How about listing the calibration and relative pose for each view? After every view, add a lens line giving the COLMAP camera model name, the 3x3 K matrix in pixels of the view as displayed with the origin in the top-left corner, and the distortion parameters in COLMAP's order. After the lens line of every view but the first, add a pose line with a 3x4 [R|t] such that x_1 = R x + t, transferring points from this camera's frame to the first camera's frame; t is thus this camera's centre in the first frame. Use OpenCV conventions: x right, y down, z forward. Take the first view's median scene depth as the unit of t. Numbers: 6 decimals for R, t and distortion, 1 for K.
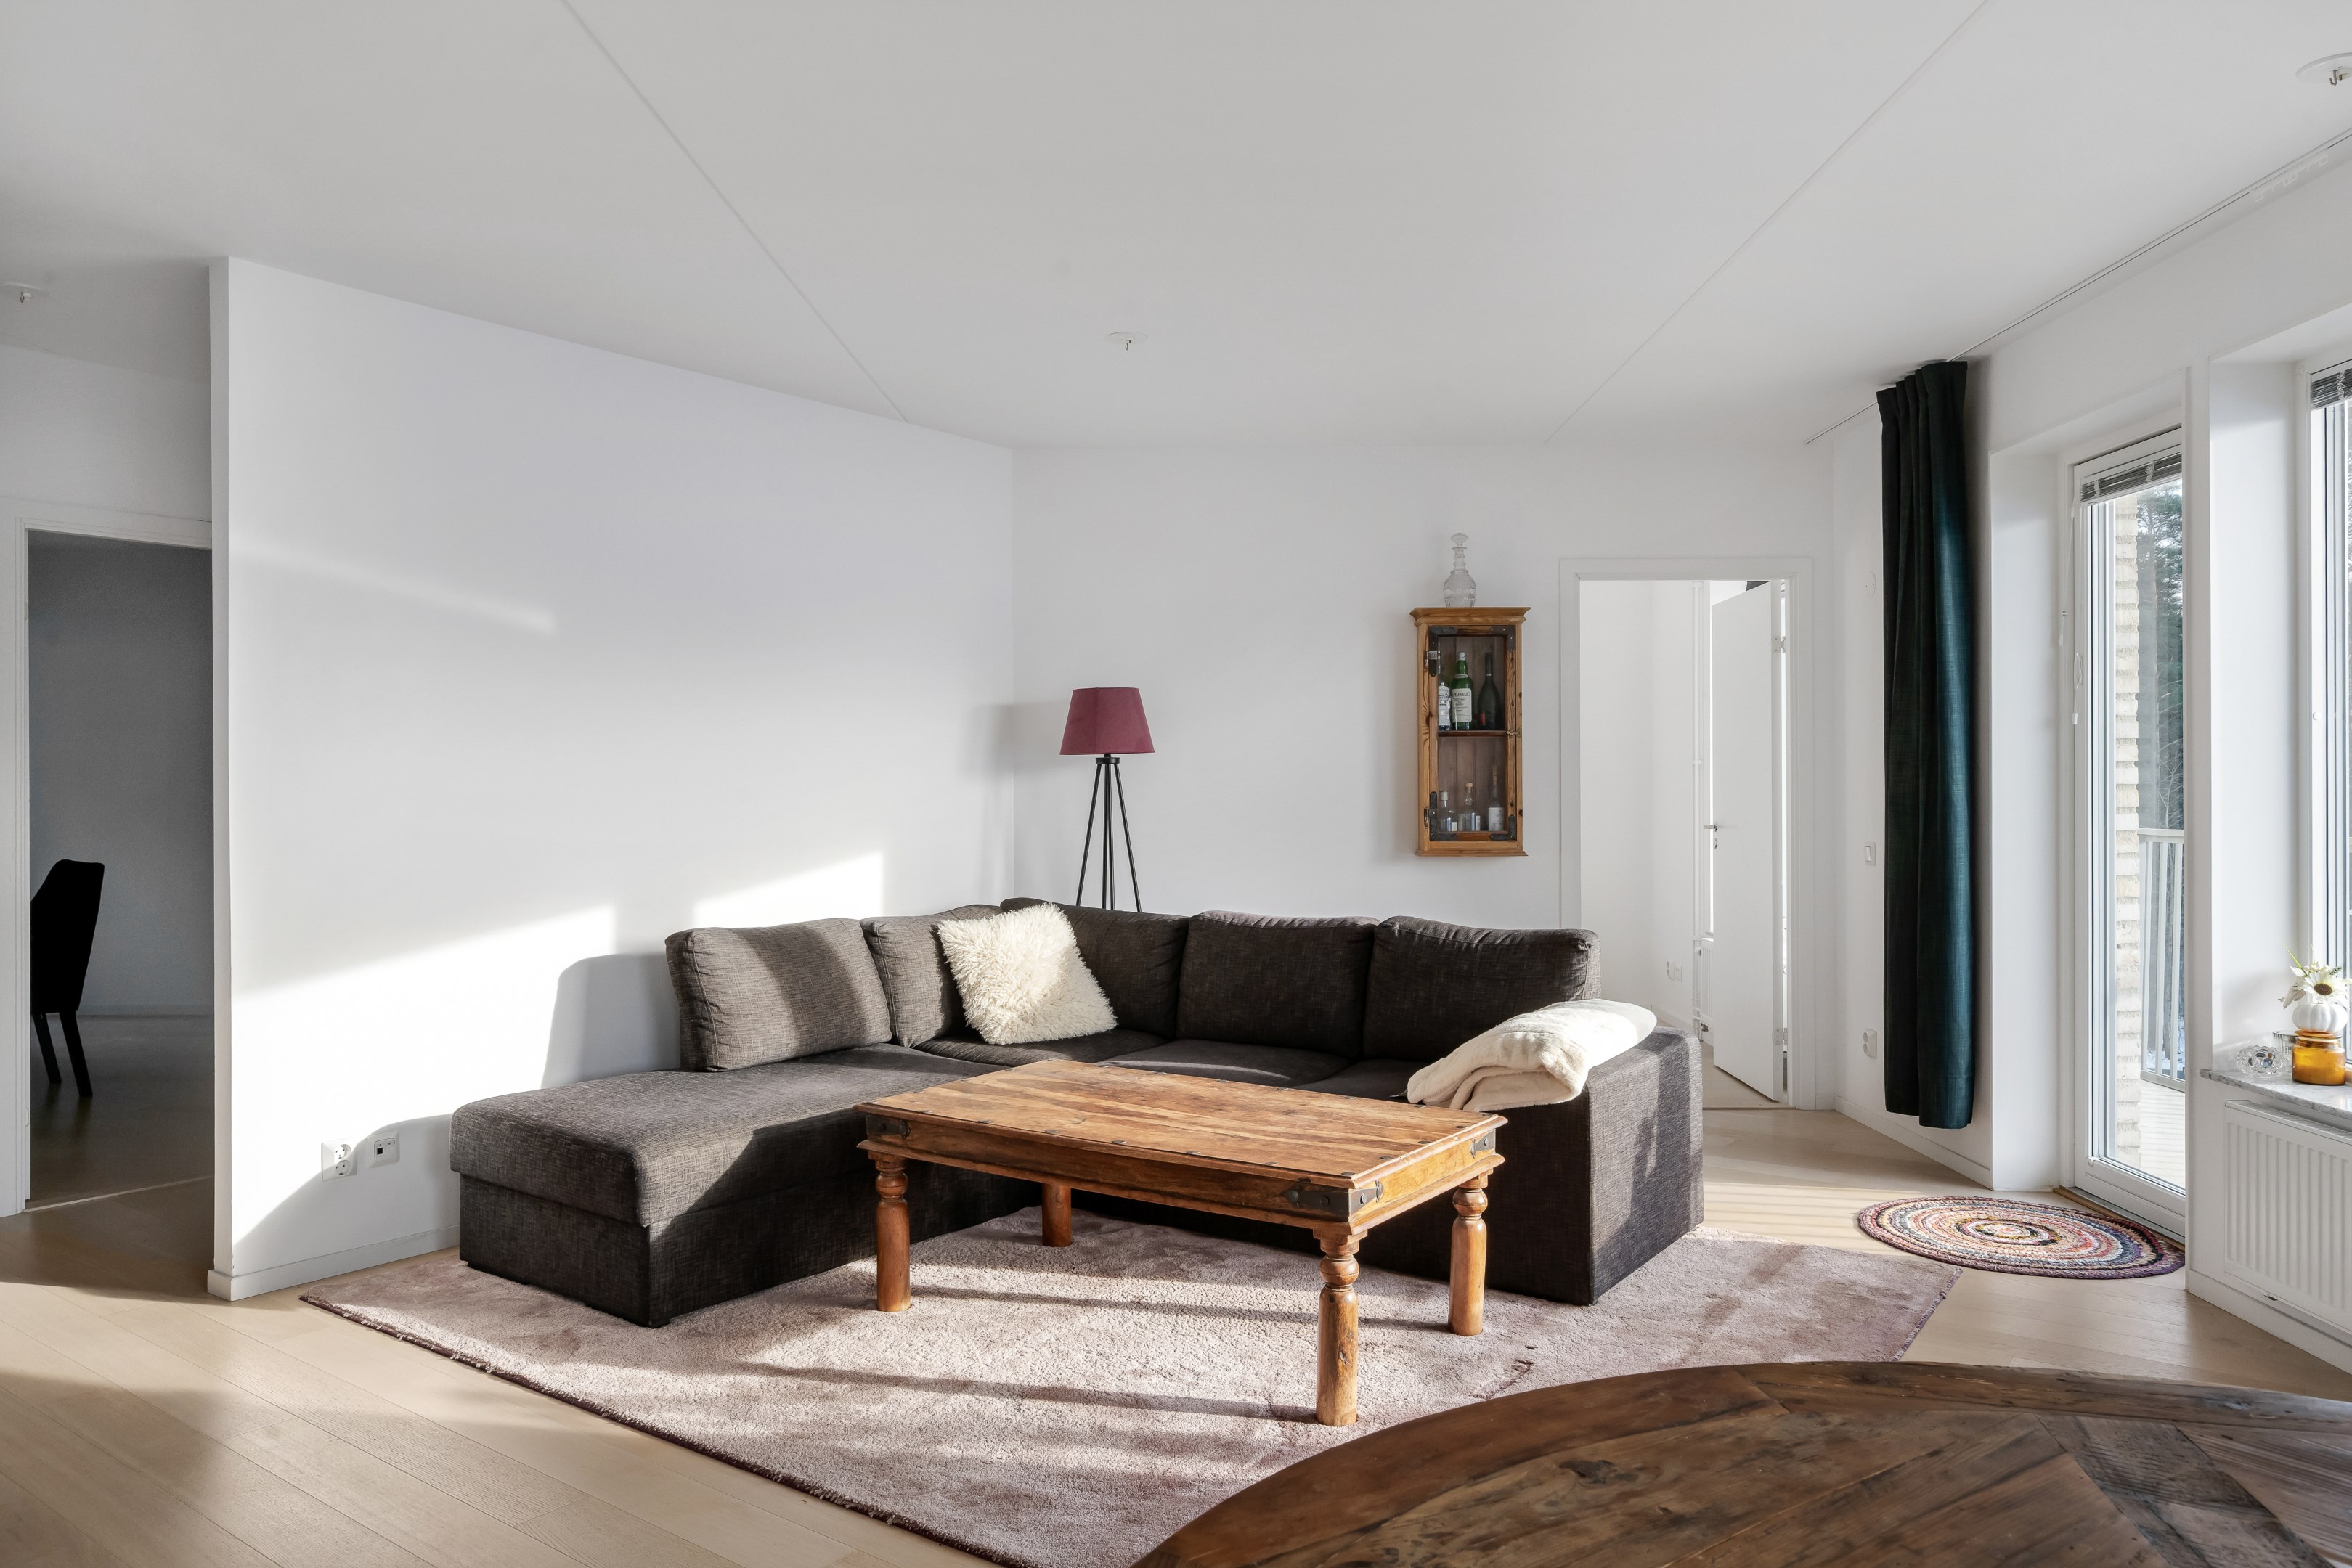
lens RADIAL K [[1583.1, 0, 1179.6], [0, 1583.1, 787.4], [0, 0, 1]] dist [-0.002167, -0.001665]
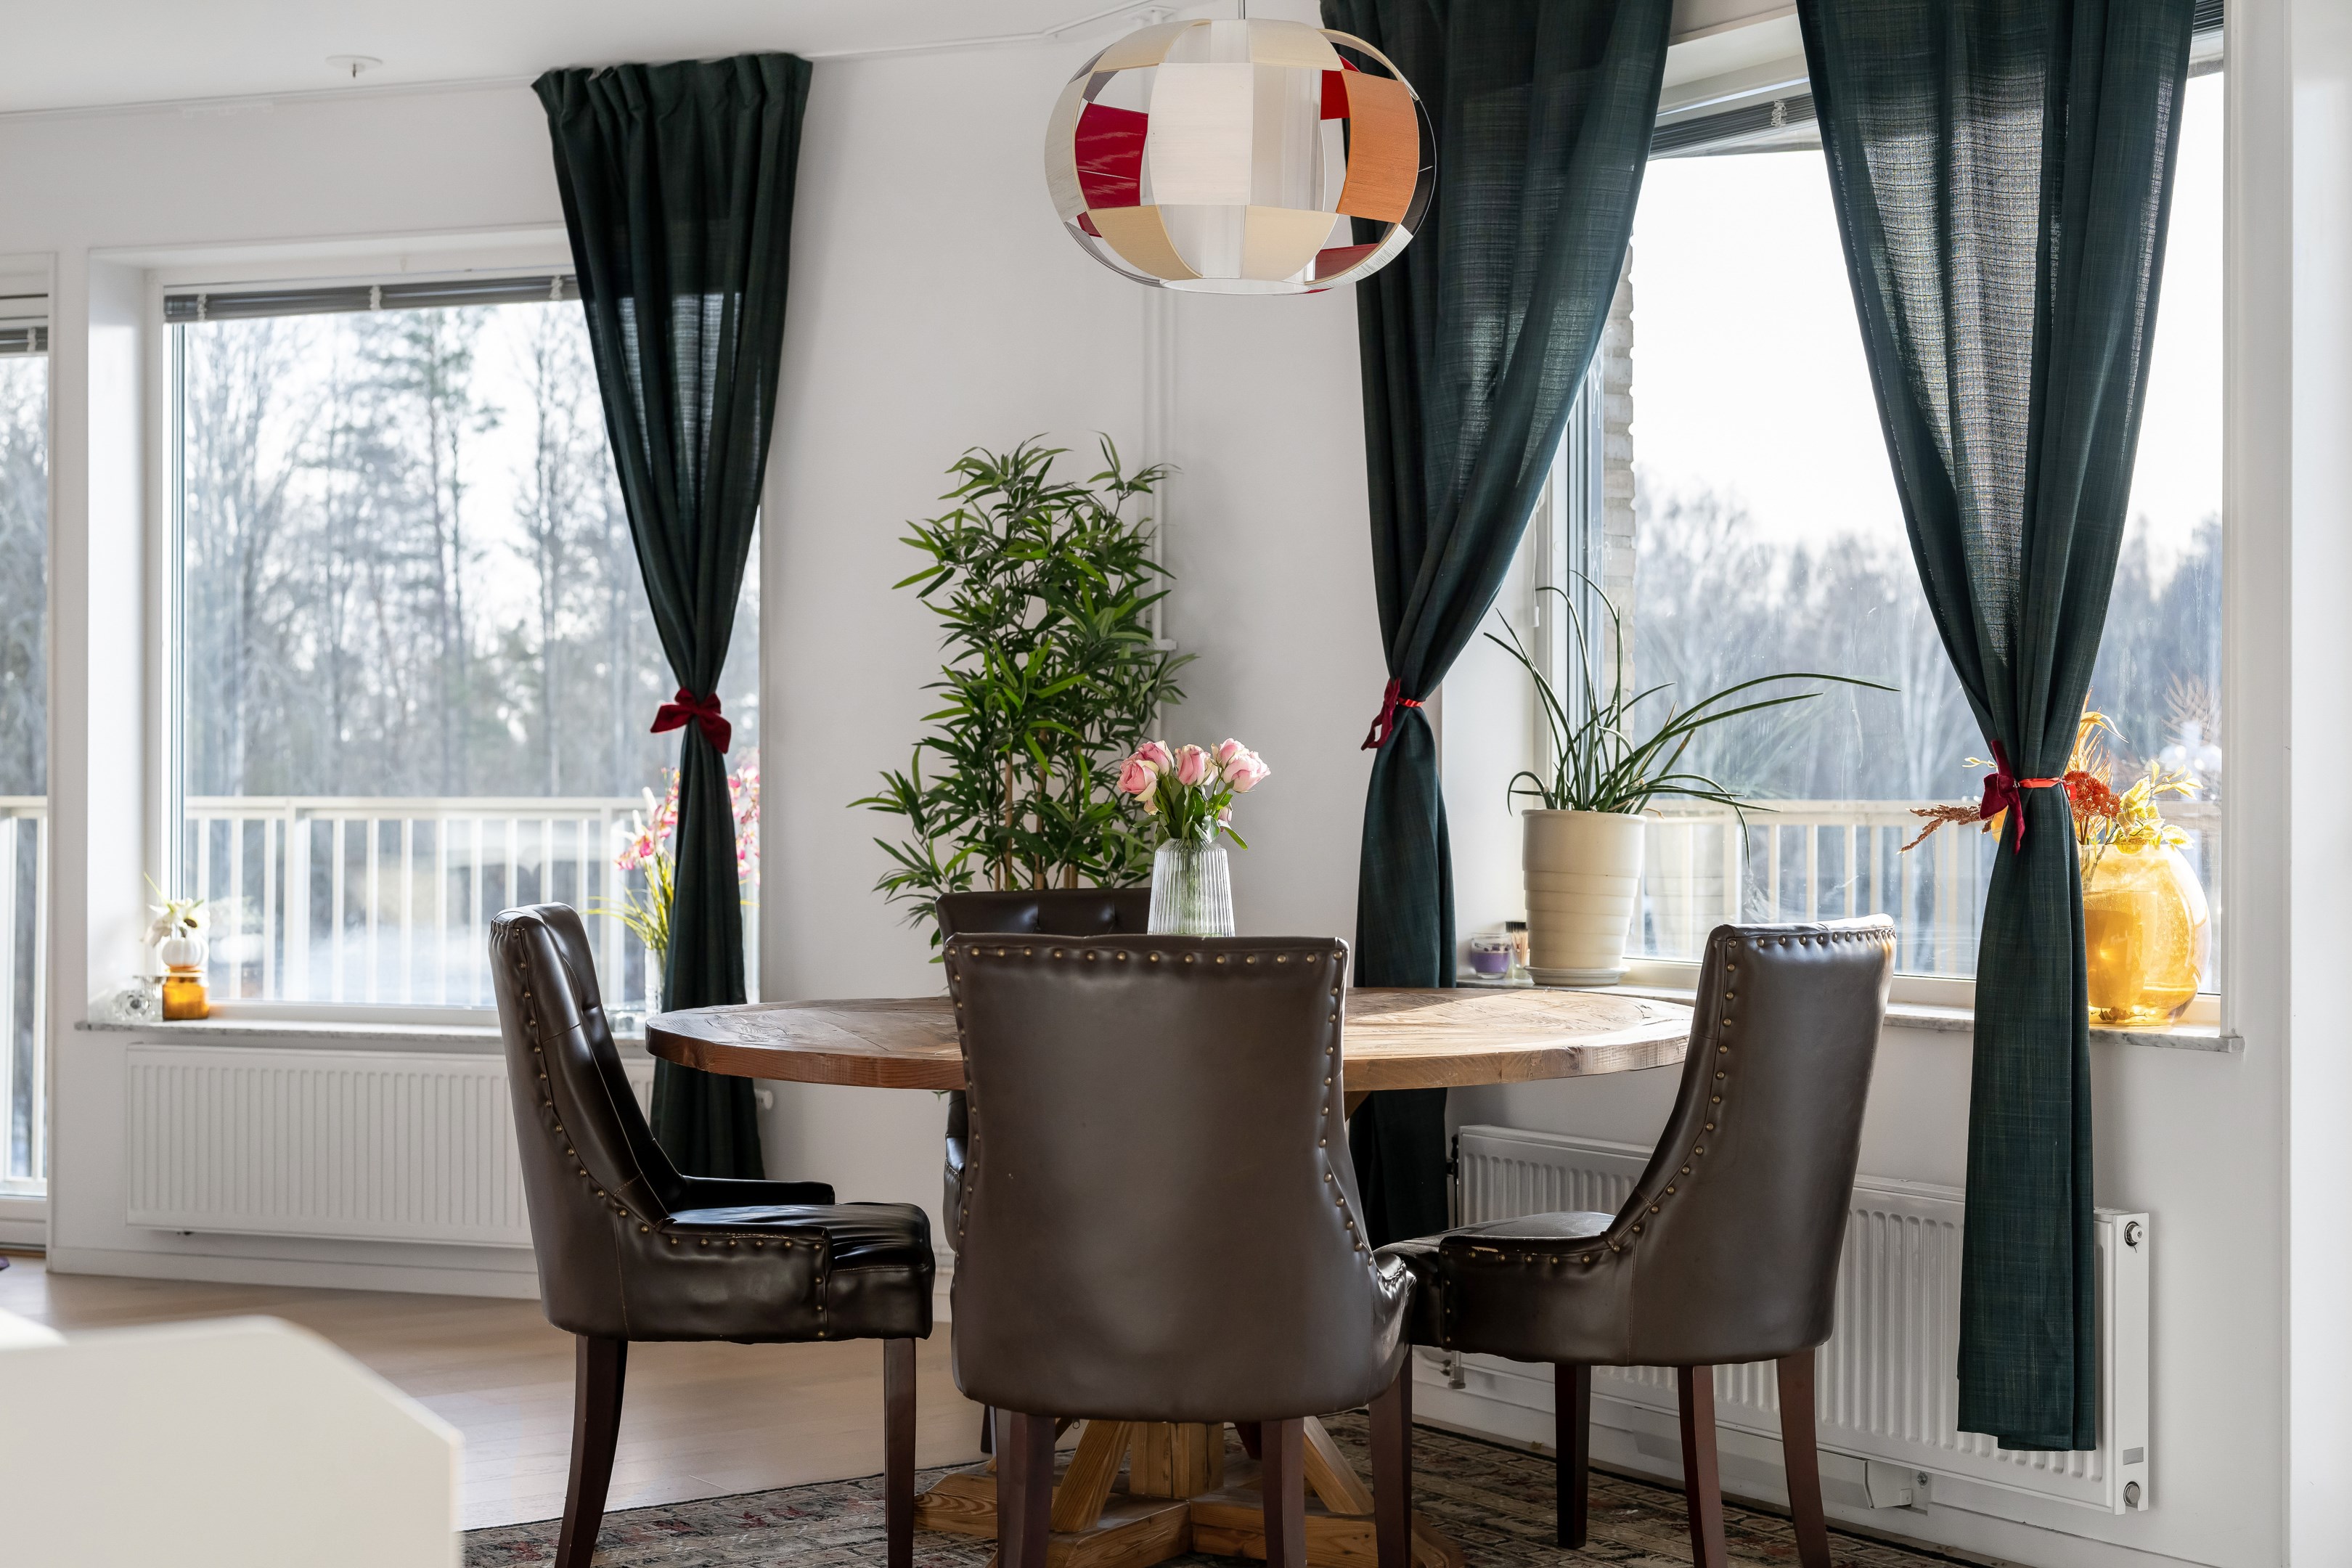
lens RADIAL K [[3471.0, 0, 1208.9], [0, 3471.0, 773.4], [0, 0, 1]] dist [-0.000179, 0.000000]
pose [[0.310363, 0.006458, 0.950596, -0.777436], [-0.002323, 0.999979, -0.006036, 0.032326], [-0.950615, -0.000335, 0.310371, -0.184025]]
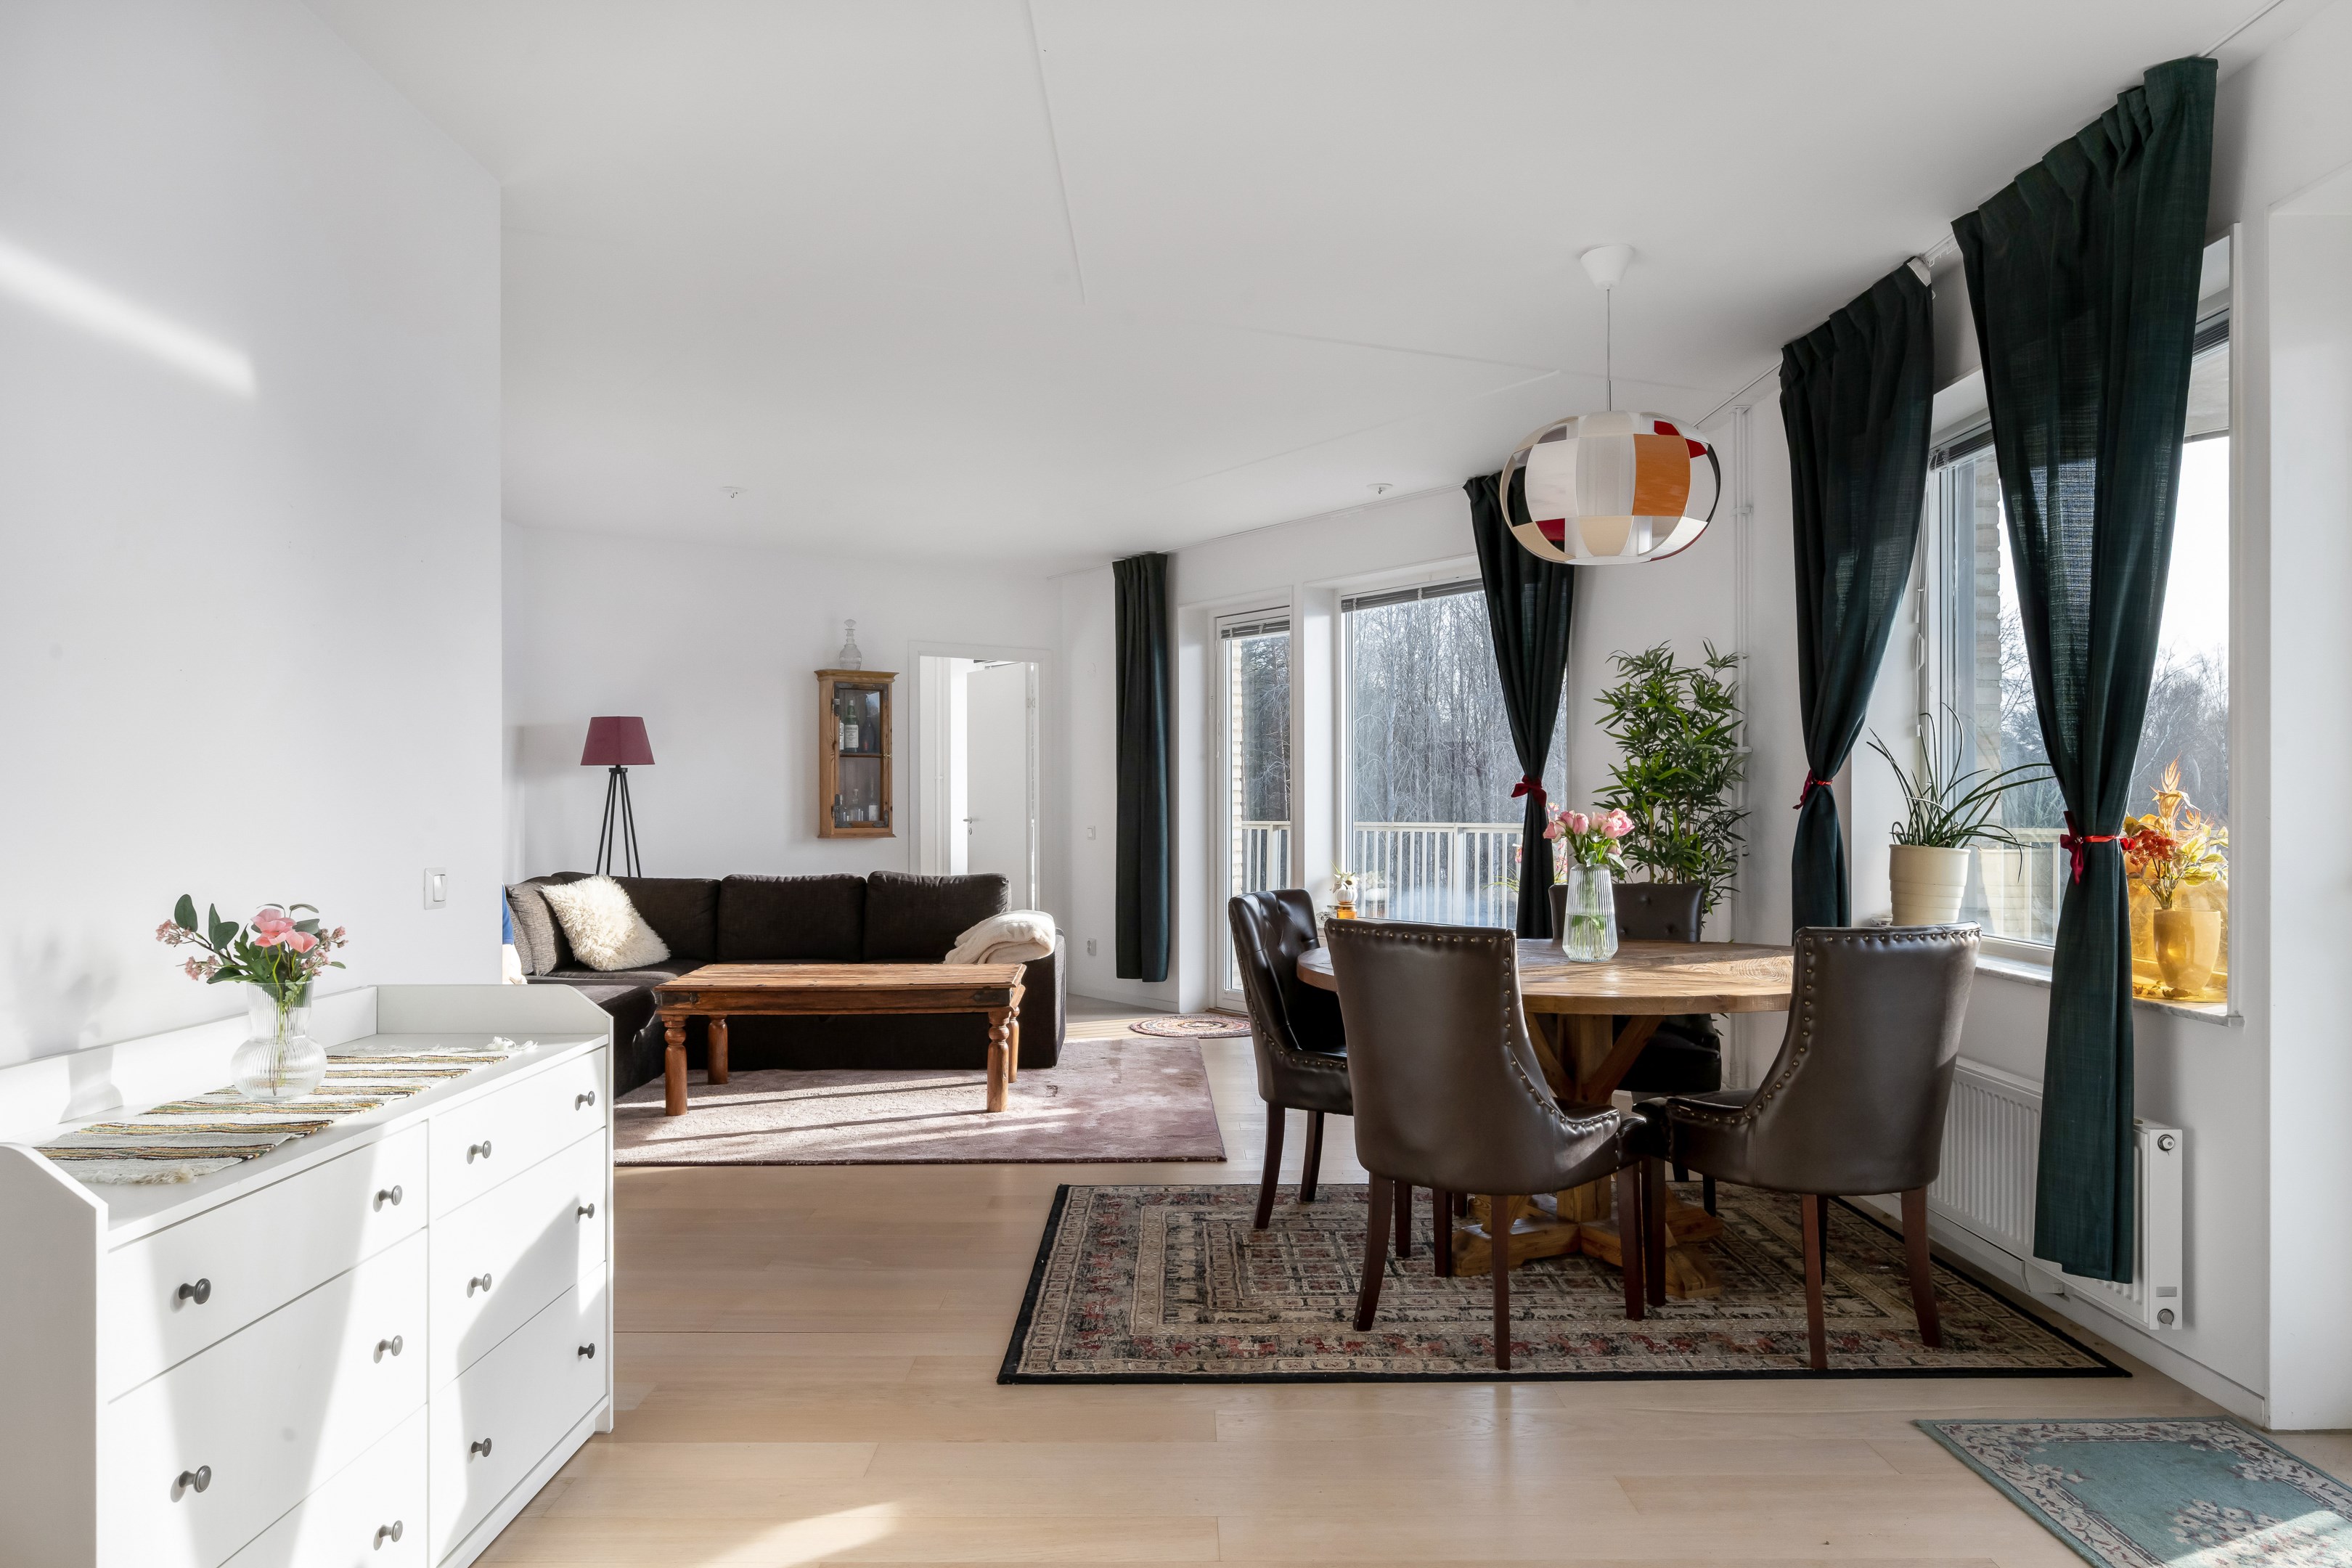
lens RADIAL K [[1536.6, 0, 1172.8], [0, 1536.6, 805.2], [0, 0, 1]] dist [-0.005104, -0.003238]
pose [[0.798209, 0.000439, 0.602381, -0.511563], [0.000235, 0.999999, -0.001041, 0.016242], [-0.602381, 0.000973, 0.798208, -0.371676]]
